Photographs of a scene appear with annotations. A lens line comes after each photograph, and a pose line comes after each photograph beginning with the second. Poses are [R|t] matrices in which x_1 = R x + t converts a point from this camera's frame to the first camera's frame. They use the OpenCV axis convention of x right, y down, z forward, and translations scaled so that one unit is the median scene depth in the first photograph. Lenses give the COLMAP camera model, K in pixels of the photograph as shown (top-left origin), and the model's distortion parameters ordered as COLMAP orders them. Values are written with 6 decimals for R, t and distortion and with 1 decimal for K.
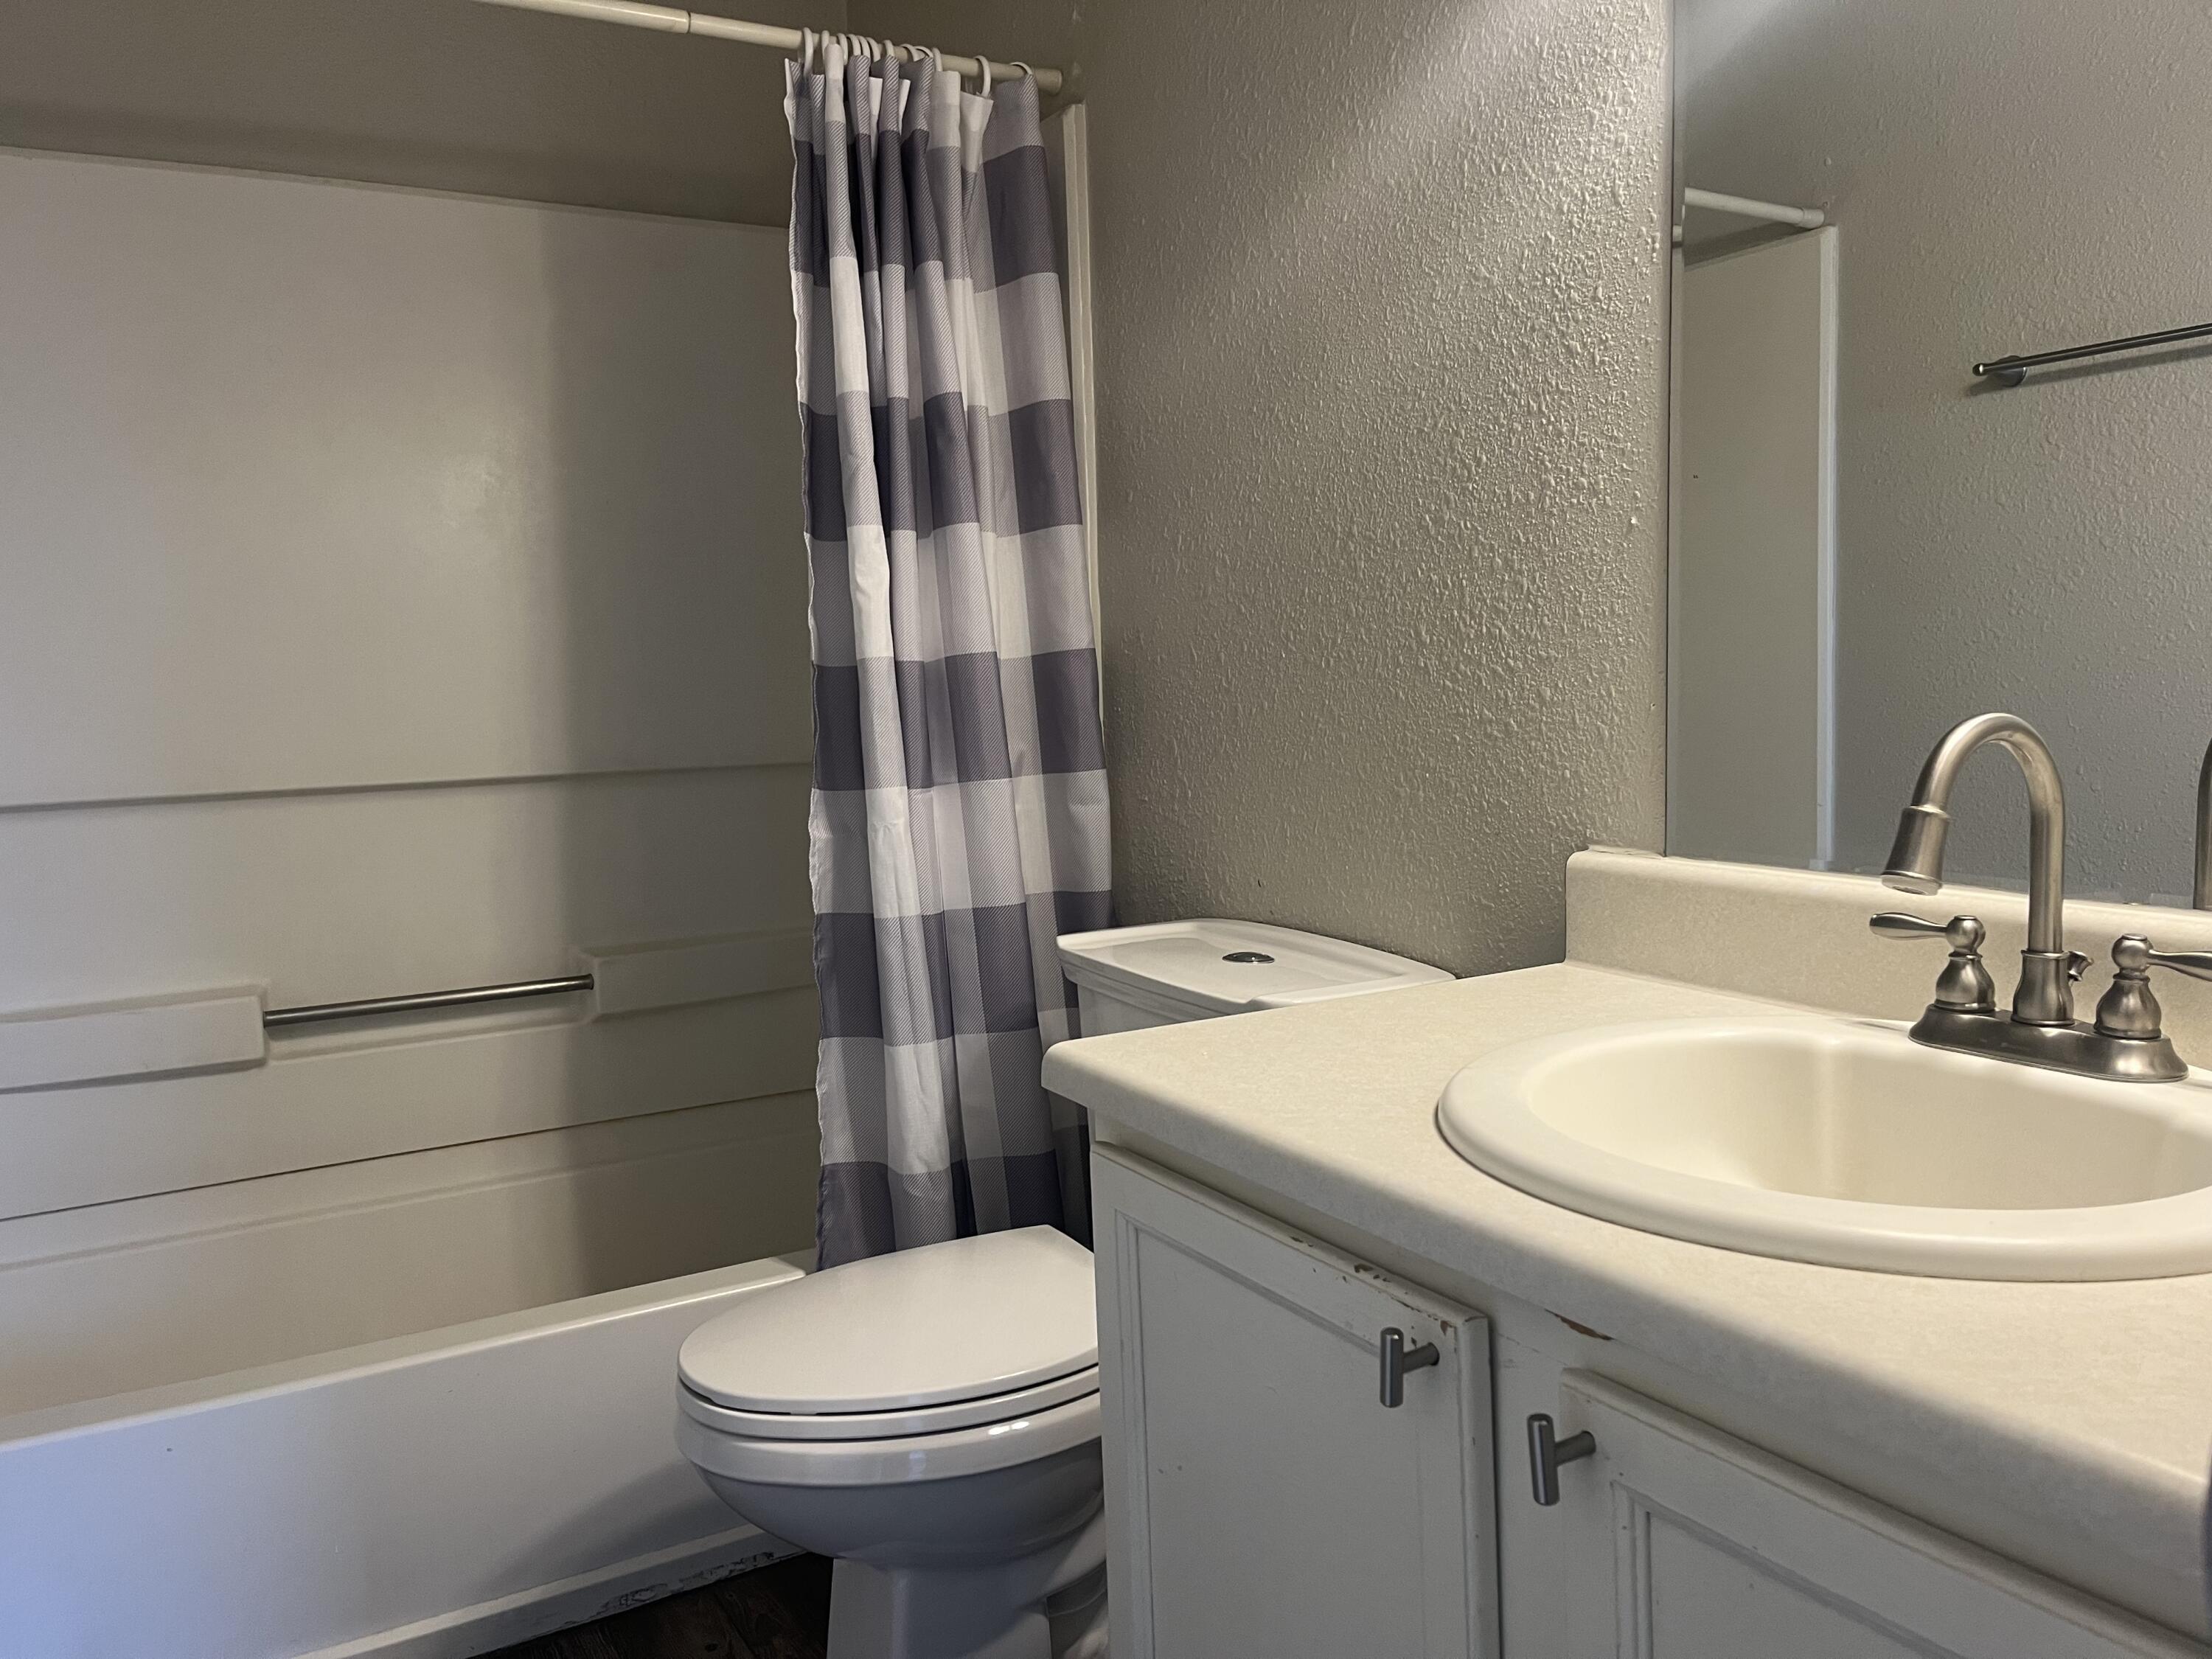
lens RADIAL K [[1670.4, 0, 1098.9], [0, 1670.4, 823.8], [0, 0, 1]] dist [0.074699, -0.102585]
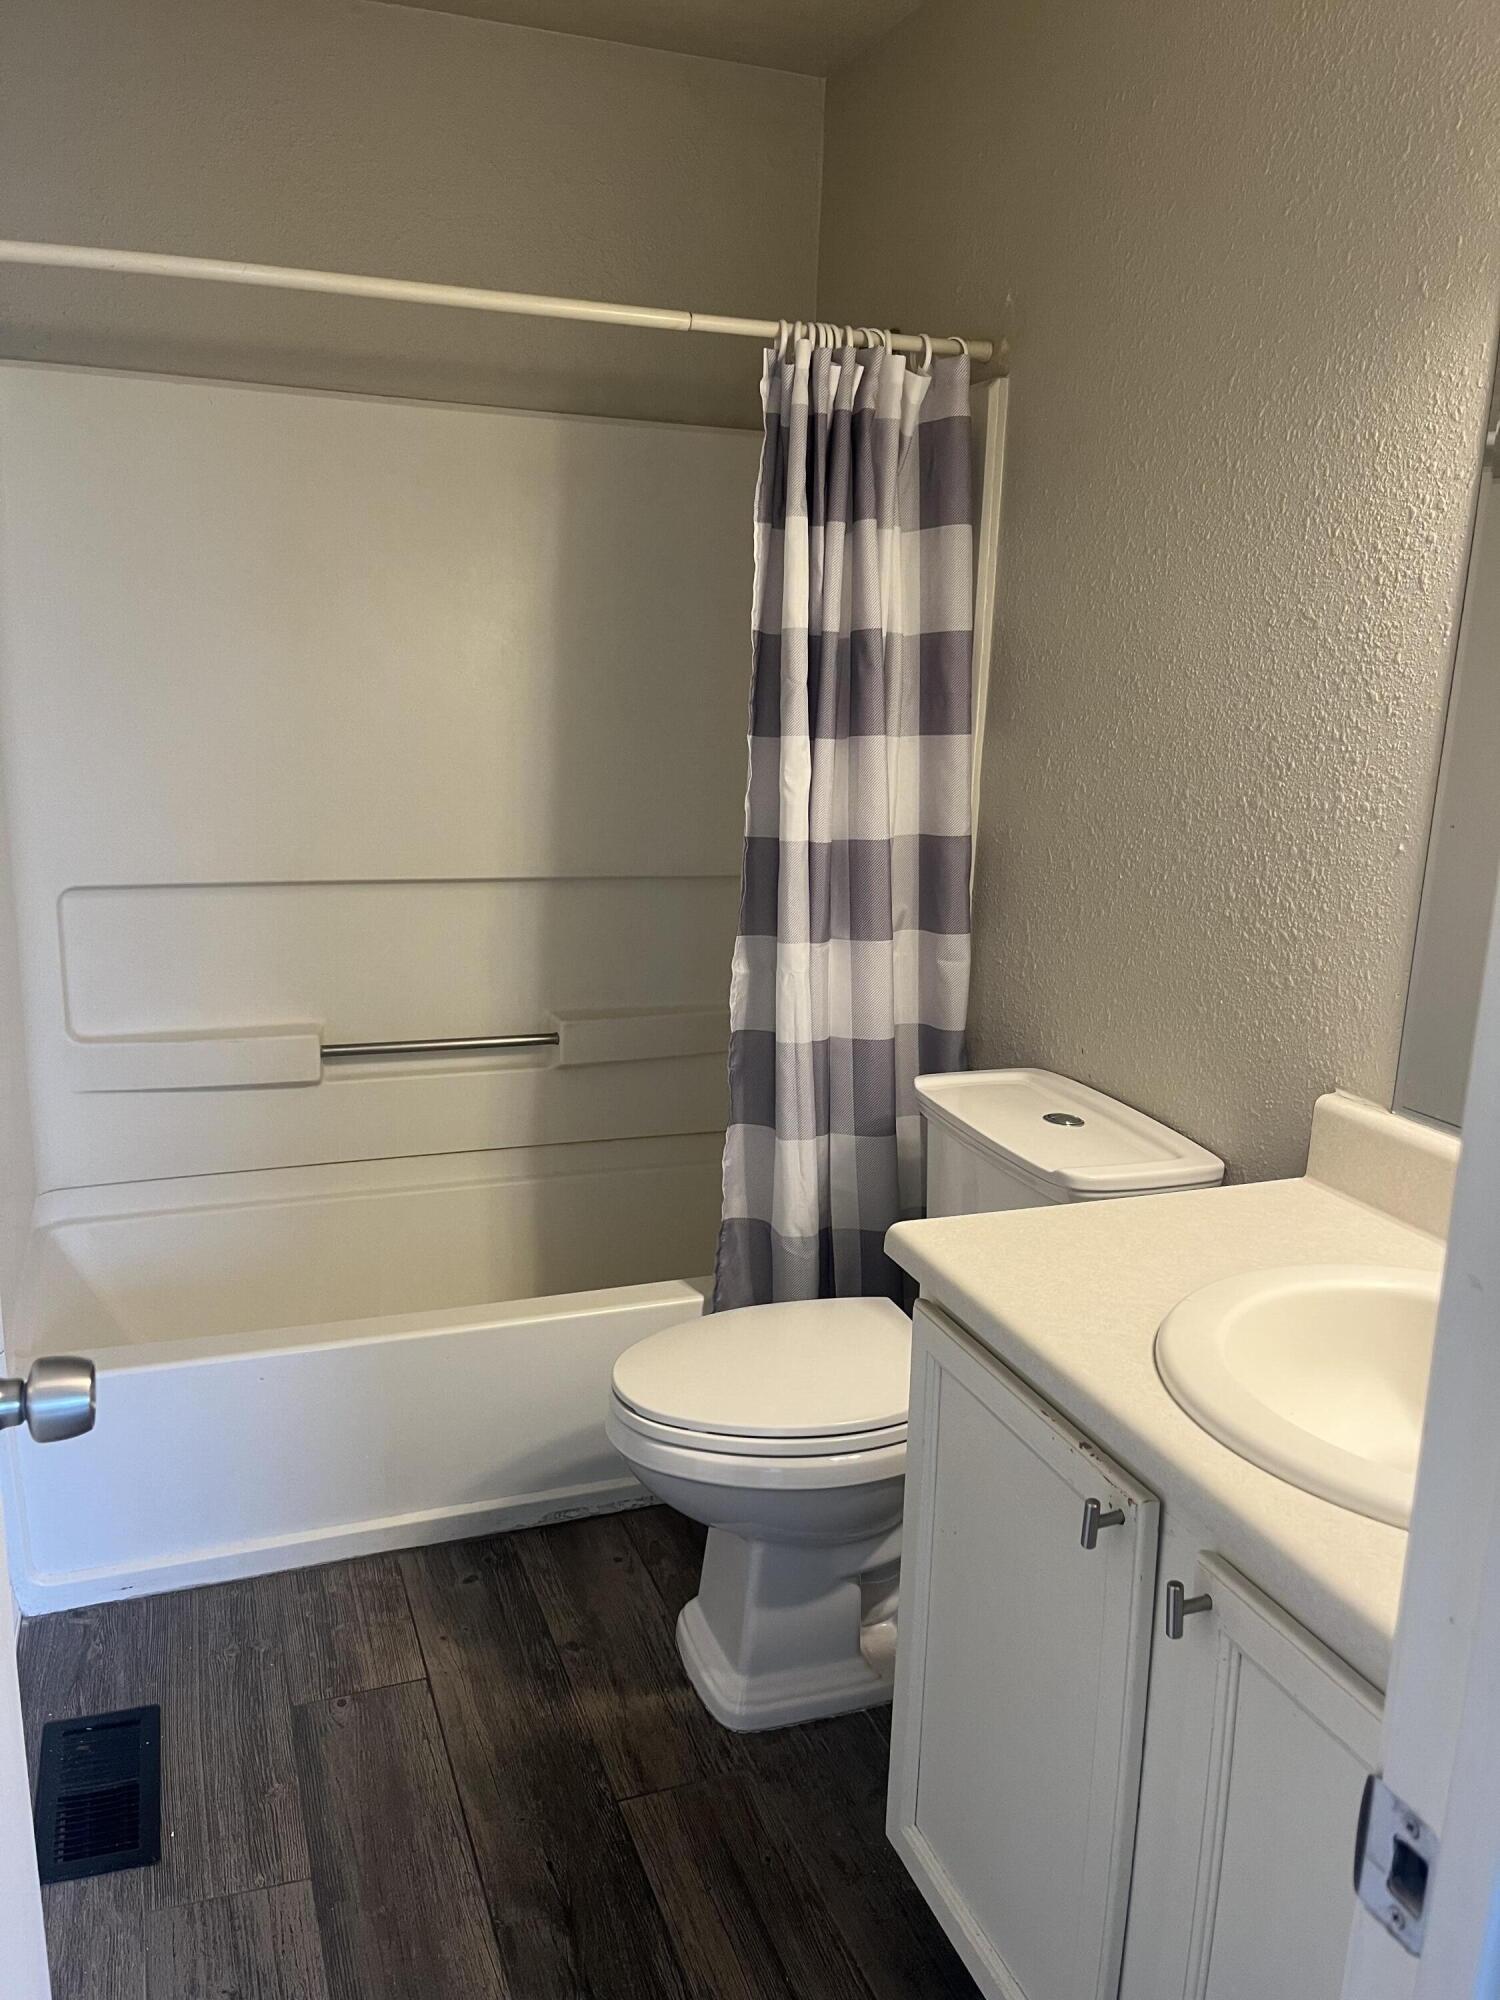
lens RADIAL K [[1510.4, 0, 764.7], [0, 1510.4, 993.9], [0, 0, 1]] dist [0.074699, -0.102585]
pose [[0.985734, 0.098928, -0.136170, 0.012225], [-0.081569, 0.988460, 0.127642, -0.132577], [0.147227, -0.114714, 0.982428, -0.144985]]
